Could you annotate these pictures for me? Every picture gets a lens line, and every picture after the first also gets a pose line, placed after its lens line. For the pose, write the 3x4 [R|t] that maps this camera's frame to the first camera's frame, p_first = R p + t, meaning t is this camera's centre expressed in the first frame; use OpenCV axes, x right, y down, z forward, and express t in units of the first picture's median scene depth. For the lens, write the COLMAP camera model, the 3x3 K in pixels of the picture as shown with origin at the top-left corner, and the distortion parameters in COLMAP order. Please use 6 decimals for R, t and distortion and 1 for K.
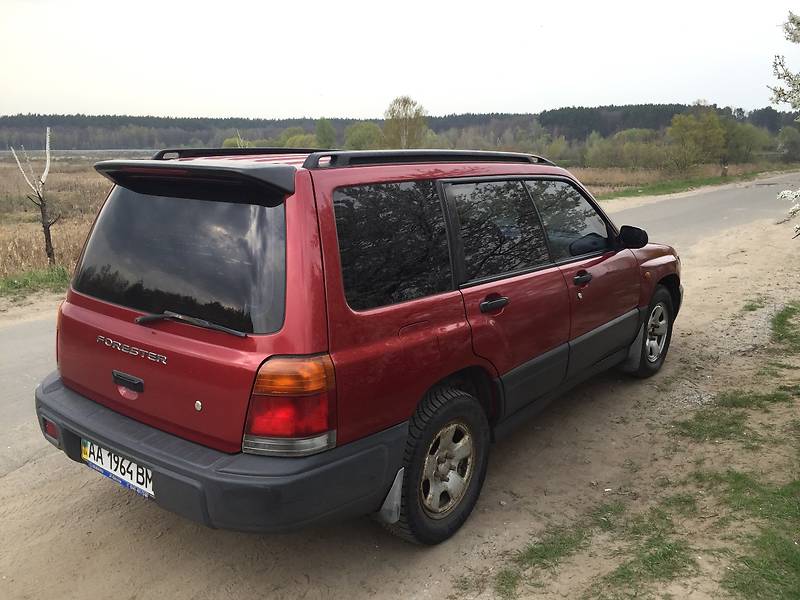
lens RADIAL K [[675.6, 0, 400.2], [0, 675.6, 299.8], [0, 0, 1]] dist [0.065755, -0.073177]
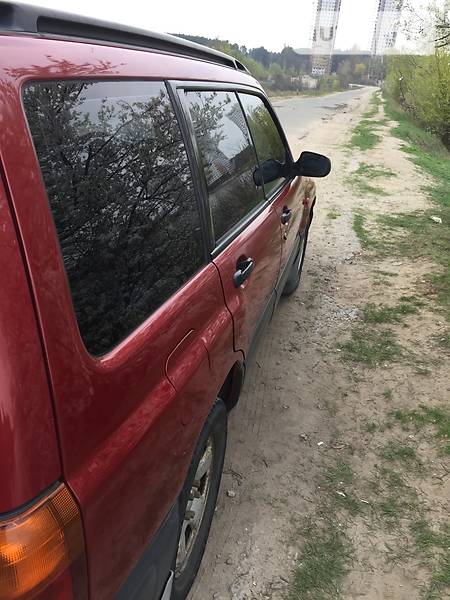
lens RADIAL K [[506.7, 0, 229.3], [0, 506.7, 298.9], [0, 0, 1]] dist [0.065755, -0.073177]
pose [[0.910185, -0.087438, 0.404867, -0.084407], [-0.000084, 0.977426, 0.211279, -0.071434], [-0.414201, -0.192337, 0.889631, 0.449421]]
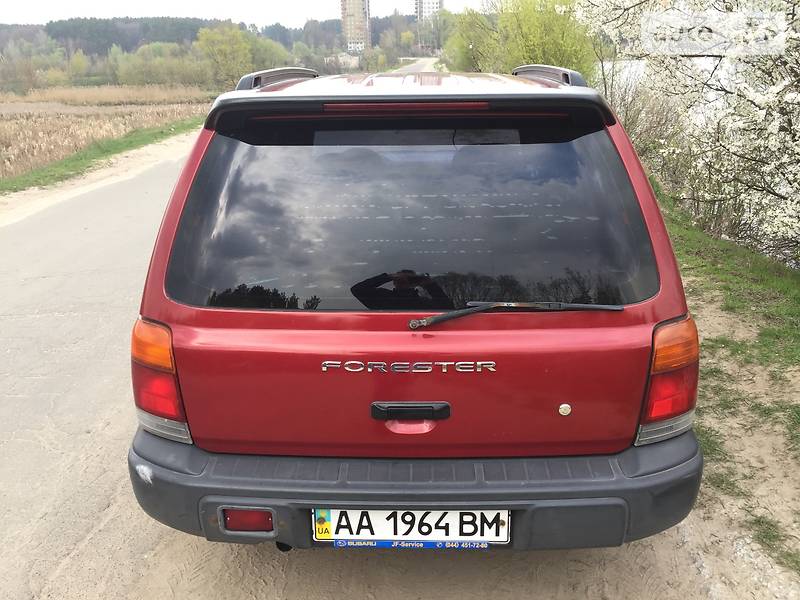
lens RADIAL K [[675.6, 0, 398.0], [0, 675.6, 302.1], [0, 0, 1]] dist [0.065755, -0.073177]
pose [[0.805678, -0.209981, 0.553887, -0.587403], [0.143940, 0.976435, 0.160797, -0.080925], [-0.574599, -0.049824, 0.816917, 0.328072]]
